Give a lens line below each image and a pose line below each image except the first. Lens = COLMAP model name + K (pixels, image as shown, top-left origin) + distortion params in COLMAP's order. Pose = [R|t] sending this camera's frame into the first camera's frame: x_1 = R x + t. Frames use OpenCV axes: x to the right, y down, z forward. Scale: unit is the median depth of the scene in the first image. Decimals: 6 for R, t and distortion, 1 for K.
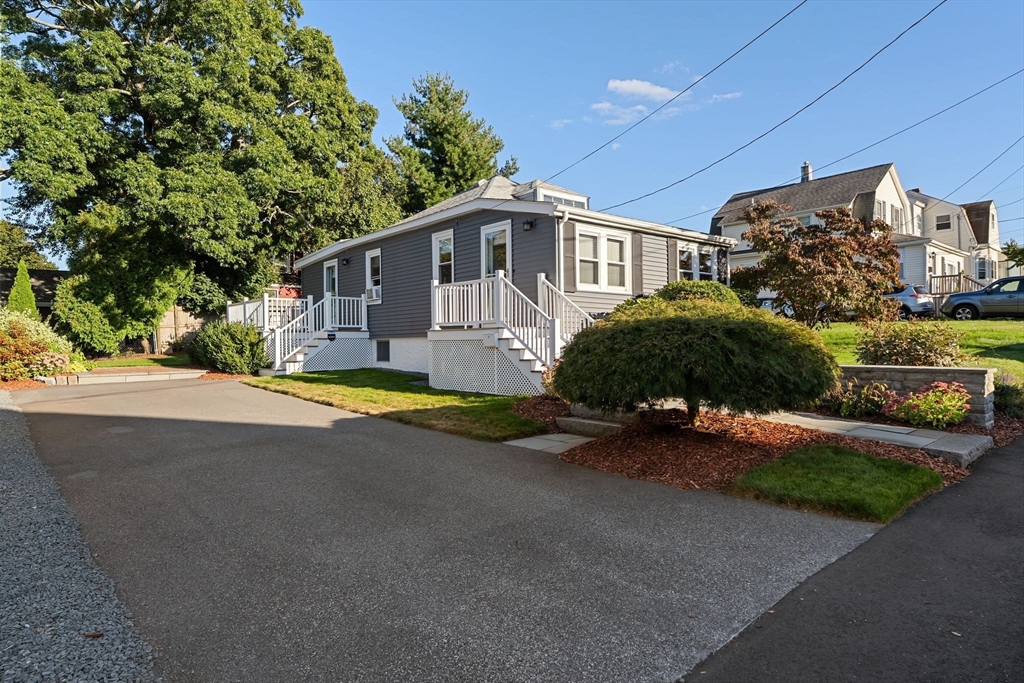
lens RADIAL K [[468.6, 0, 512.0], [0, 468.6, 341.5], [0, 0, 1]] dist [0.000406, -0.000290]
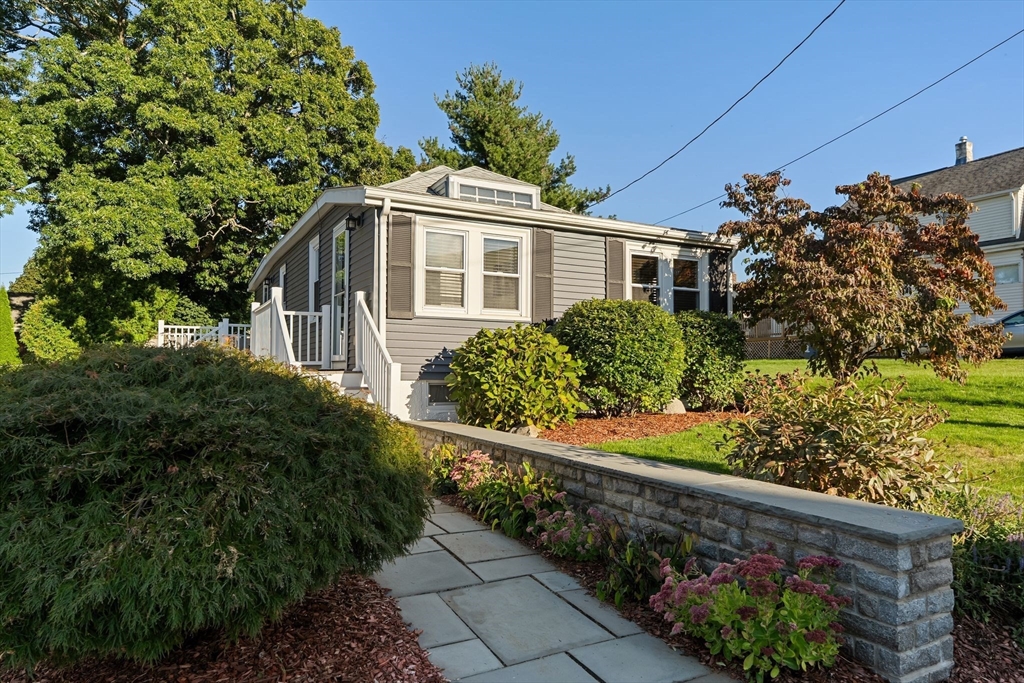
lens RADIAL K [[534.5, 0, 512.1], [0, 534.5, 361.6], [0, 0, 1]] dist [-0.000847, 0.000360]
pose [[0.983873, 0.010948, -0.178533, 0.209113], [-0.014328, 0.999741, -0.017654, -0.016660], [0.178294, 0.019927, 0.983776, 0.140652]]
